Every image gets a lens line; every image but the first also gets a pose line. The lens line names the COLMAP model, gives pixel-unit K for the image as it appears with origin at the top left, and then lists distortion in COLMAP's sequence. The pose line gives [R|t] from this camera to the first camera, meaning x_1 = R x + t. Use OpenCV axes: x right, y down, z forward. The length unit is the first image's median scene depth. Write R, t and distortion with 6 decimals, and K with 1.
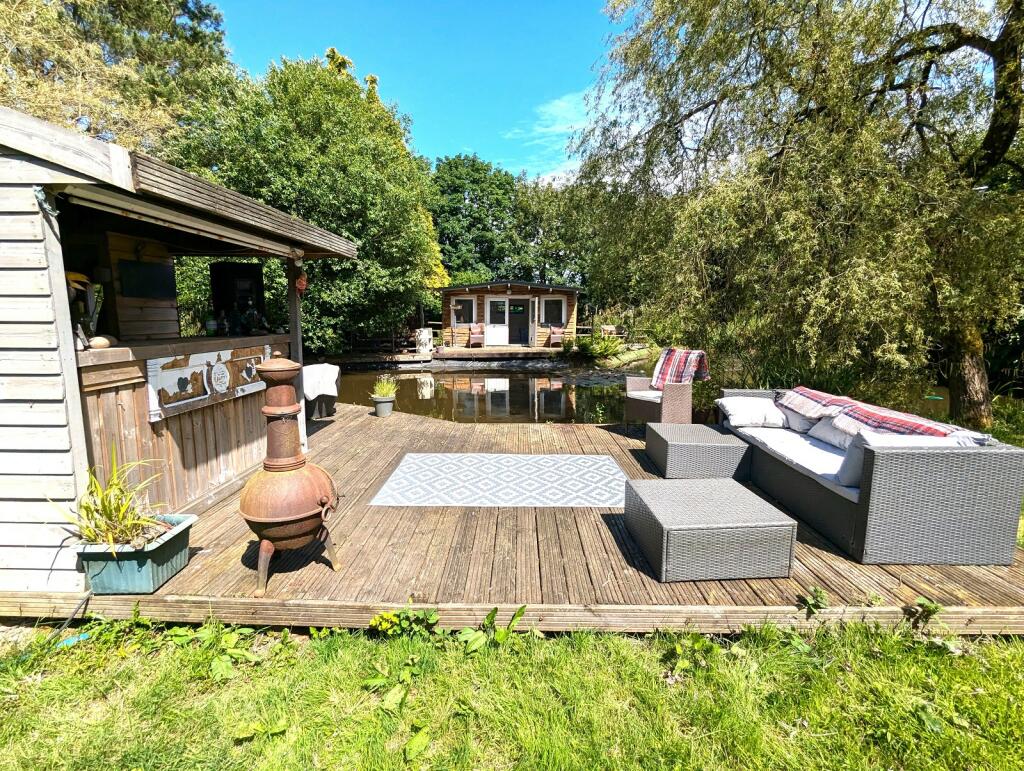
lens RADIAL K [[488.9, 0, 508.8], [0, 488.9, 386.2], [0, 0, 1]] dist [0.000275, -0.000085]
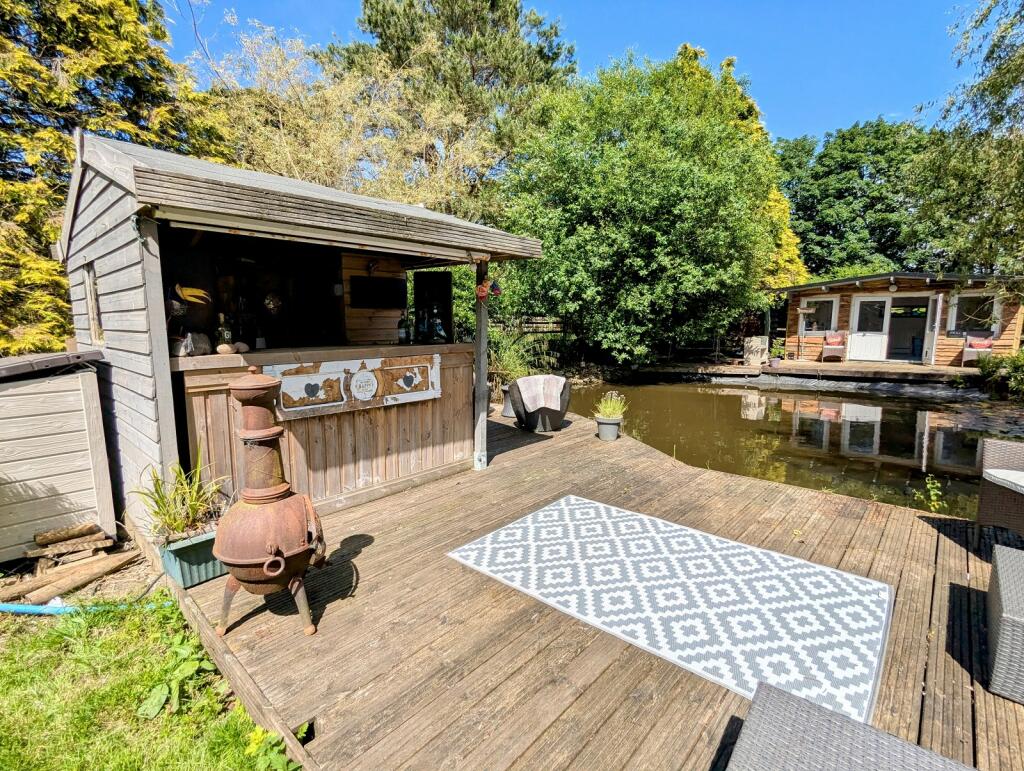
lens RADIAL K [[485.3, 0, 512.0], [0, 485.3, 385.5], [0, 0, 1]] dist [0.001696, -0.007386]
pose [[0.751309, 0.077827, -0.655345, 0.067529], [-0.086607, 0.996061, 0.019001, -0.014096], [0.654243, 0.042481, 0.755091, 0.098609]]
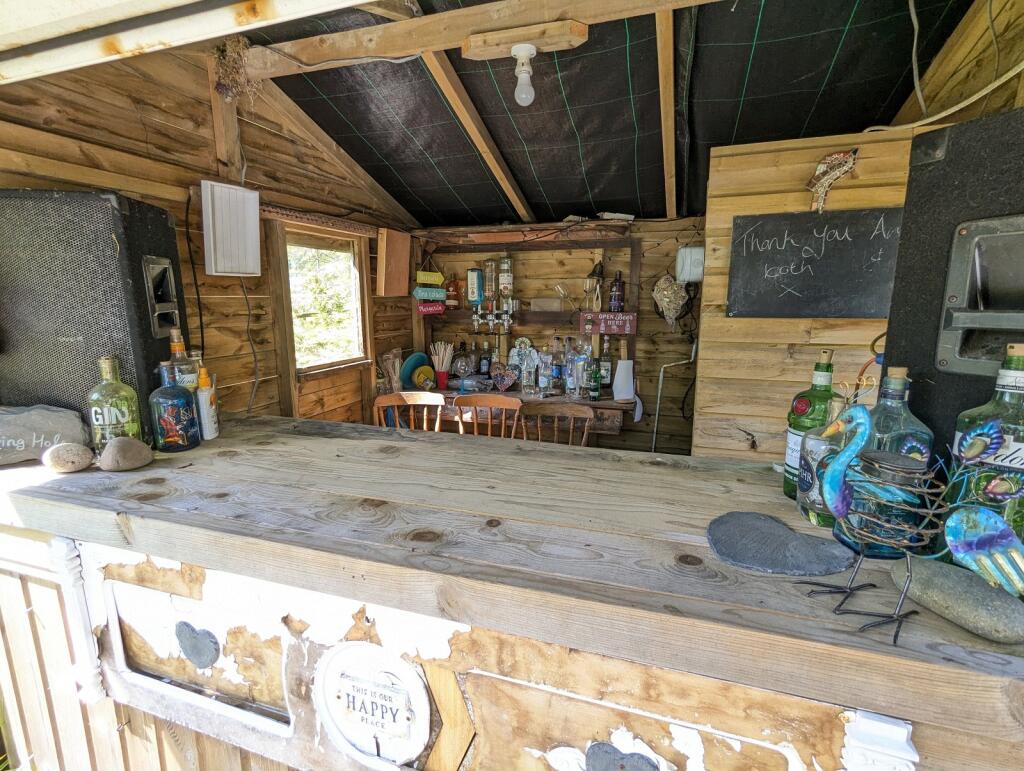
lens RADIAL K [[488.9, 0, 508.8], [0, 488.9, 386.2], [0, 0, 1]] dist [0.000275, -0.000085]
pose [[-0.303149, 0.166625, -0.938263, -0.094051], [-0.135466, 0.967060, 0.215508, -0.049205], [0.943265, 0.192434, -0.270591, 0.245116]]
